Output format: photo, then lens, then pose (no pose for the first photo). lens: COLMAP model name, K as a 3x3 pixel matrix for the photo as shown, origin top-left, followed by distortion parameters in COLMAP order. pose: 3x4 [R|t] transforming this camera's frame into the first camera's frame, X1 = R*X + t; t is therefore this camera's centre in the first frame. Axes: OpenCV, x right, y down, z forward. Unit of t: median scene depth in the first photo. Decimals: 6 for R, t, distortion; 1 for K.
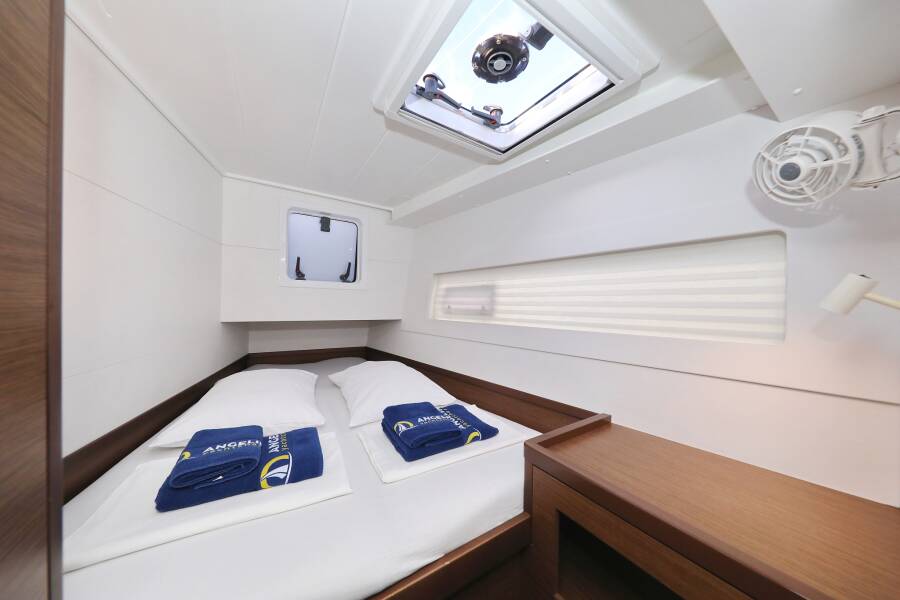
lens RADIAL K [[281.4, 0, 448.6], [0, 281.4, 317.8], [0, 0, 1]] dist [0.000022, -0.001564]
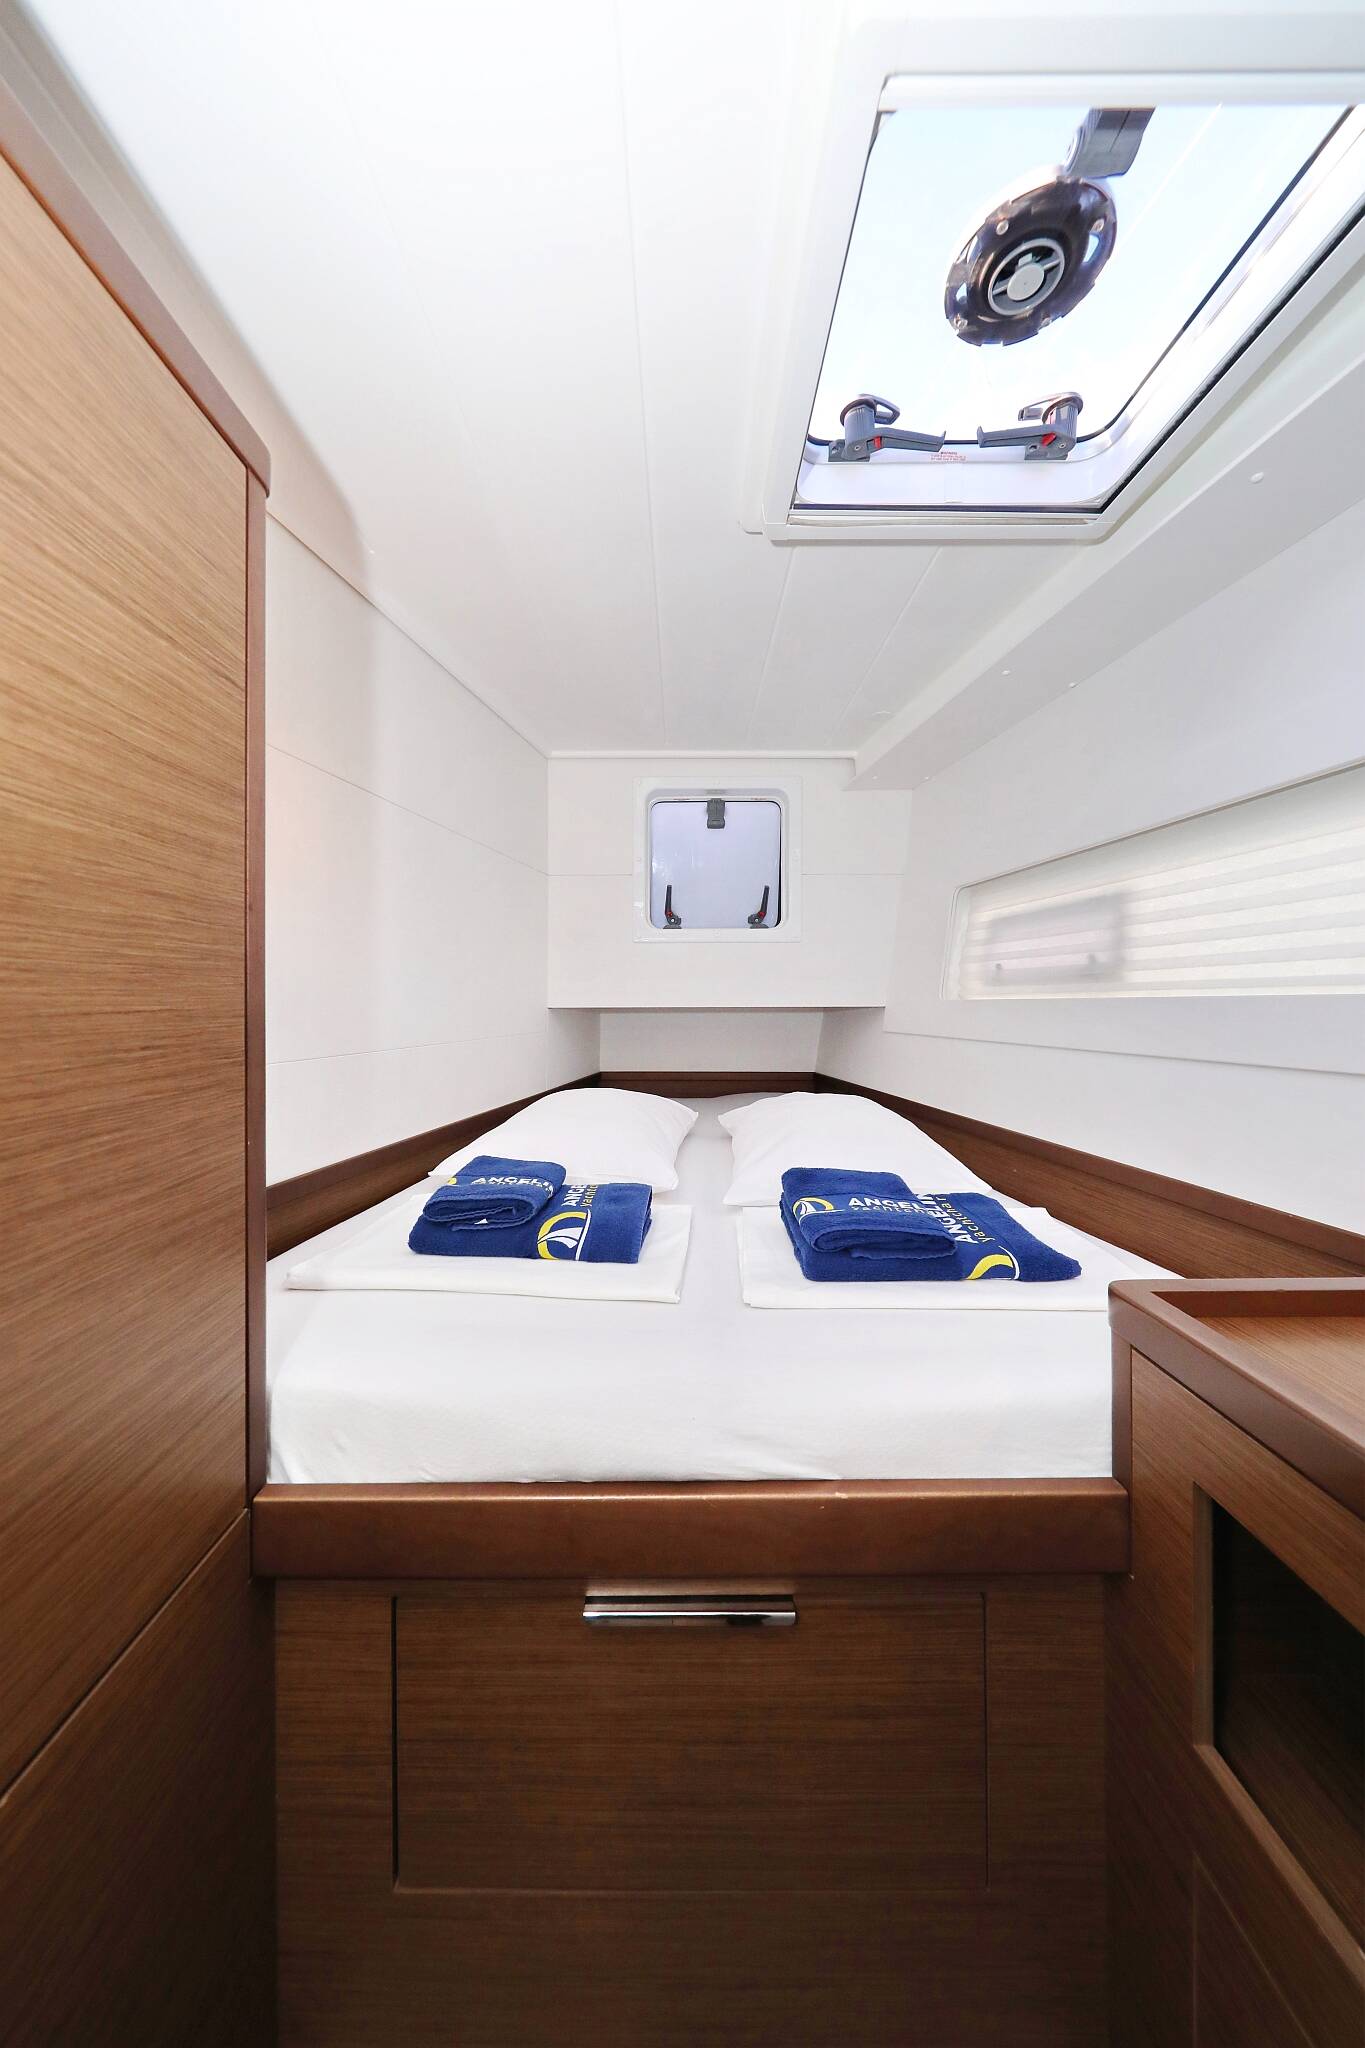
lens RADIAL K [[640.5, 0, 682.5], [0, 640.5, 1024.0], [0, 0, 1]] dist [0.000022, -0.001564]
pose [[0.849263, -0.011833, -0.527838, 0.181935], [0.006306, 0.999905, -0.012270, 0.092042], [0.527933, 0.007092, 0.849256, 0.018632]]
